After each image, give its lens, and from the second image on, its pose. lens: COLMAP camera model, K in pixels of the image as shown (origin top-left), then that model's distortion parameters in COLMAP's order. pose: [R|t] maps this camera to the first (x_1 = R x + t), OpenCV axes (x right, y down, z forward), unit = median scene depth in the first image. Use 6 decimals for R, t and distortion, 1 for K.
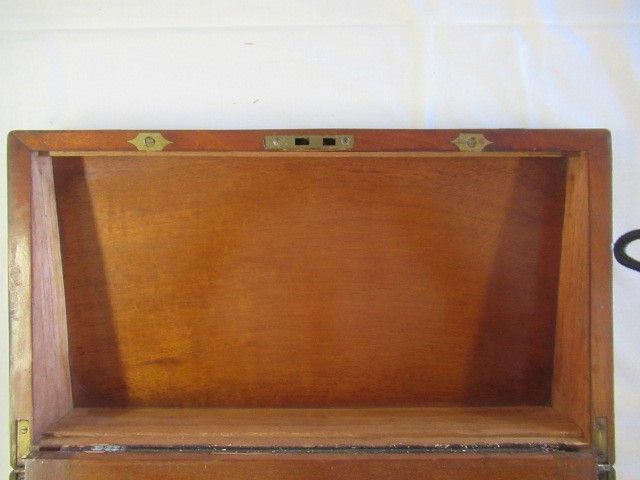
lens RADIAL K [[475.8, 0, 317.0], [0, 475.8, 242.2], [0, 0, 1]] dist [-0.006037, 0.001926]
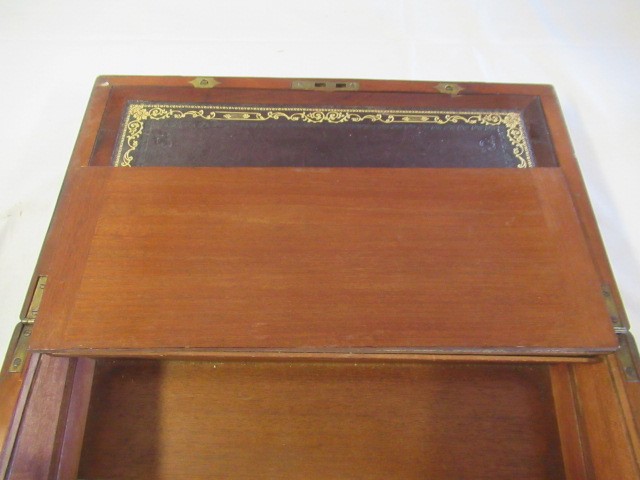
lens RADIAL K [[475.8, 0, 317.0], [0, 475.8, 242.2], [0, 0, 1]] dist [-0.006037, 0.001926]
pose [[0.999772, 0.021335, 0.000746, -0.028849], [-0.018433, 0.880371, -0.473928, 0.723572], [-0.010768, 0.473806, 0.880563, 0.044558]]
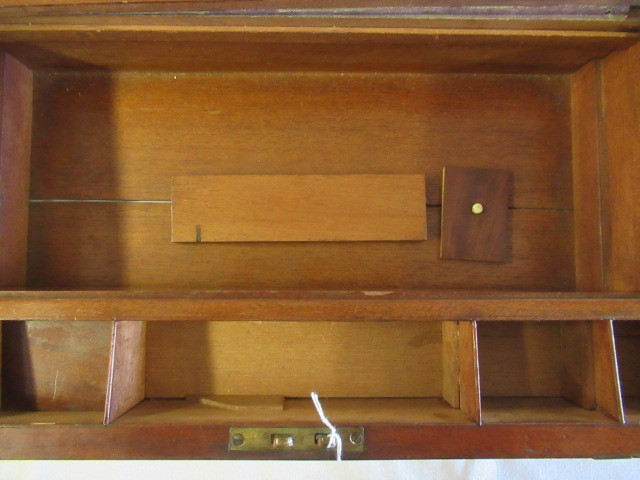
lens RADIAL K [[475.8, 0, 317.0], [0, 475.8, 242.2], [0, 0, 1]] dist [-0.006037, 0.001926]
pose [[0.999835, 0.011645, 0.013939, 0.007667], [-0.008844, 0.982433, -0.186405, 0.938388], [-0.015865, 0.186251, 0.982374, 0.287865]]
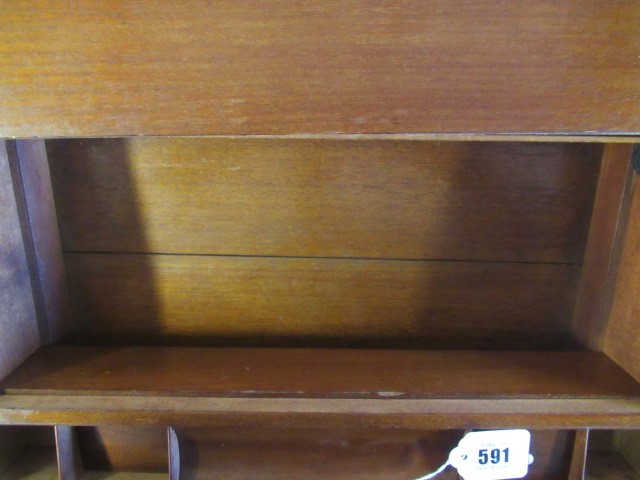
lens RADIAL K [[475.8, 0, 317.0], [0, 475.8, 242.2], [0, 0, 1]] dist [-0.006037, 0.001926]
pose [[0.999882, 0.015167, 0.002446, -0.021290], [-0.015363, 0.986781, 0.161331, 0.525447], [0.000033, -0.161349, 0.986897, 0.236472]]
